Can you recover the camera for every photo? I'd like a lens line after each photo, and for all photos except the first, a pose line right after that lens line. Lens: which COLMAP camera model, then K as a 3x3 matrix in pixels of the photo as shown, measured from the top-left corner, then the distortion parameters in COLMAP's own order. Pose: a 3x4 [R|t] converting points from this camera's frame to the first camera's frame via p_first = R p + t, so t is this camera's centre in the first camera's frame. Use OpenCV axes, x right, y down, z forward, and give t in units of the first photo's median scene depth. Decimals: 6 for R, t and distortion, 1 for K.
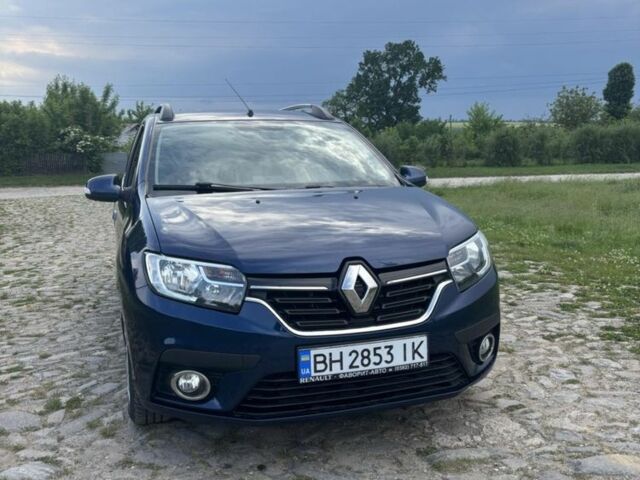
lens RADIAL K [[638.3, 0, 318.3], [0, 638.3, 249.8], [0, 0, 1]] dist [0.085921, -0.206503]
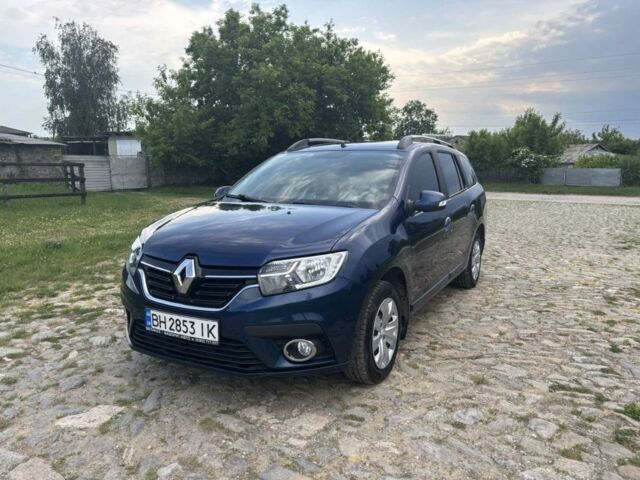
lens RADIAL K [[482.9, 0, 320.0], [0, 482.9, 240.0], [0, 0, 1]] dist [0.014144, 0.000440]
pose [[0.695175, 0.127323, -0.707475, 0.862495], [-0.126528, 0.990496, 0.053929, -0.096366], [0.707618, 0.052025, 0.704678, 0.391096]]
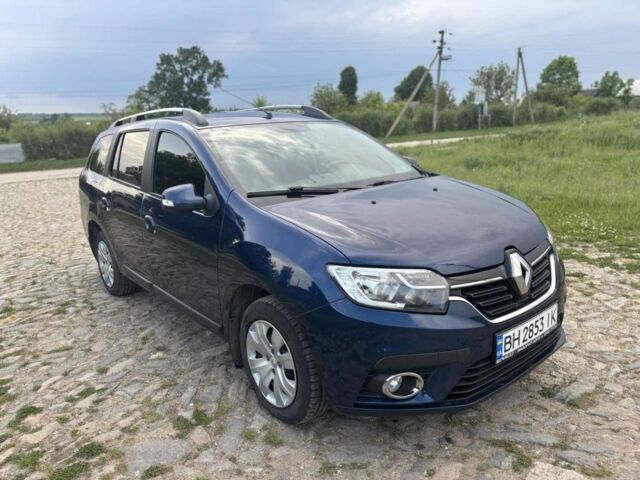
lens RADIAL K [[482.9, 0, 320.0], [0, 482.9, 240.0], [0, 0, 1]] dist [0.014144, 0.000440]
pose [[0.929233, -0.115625, 0.350937, -0.492367], [0.092634, 0.992345, 0.081671, -0.090461], [-0.357694, -0.043383, 0.932831, 0.265504]]
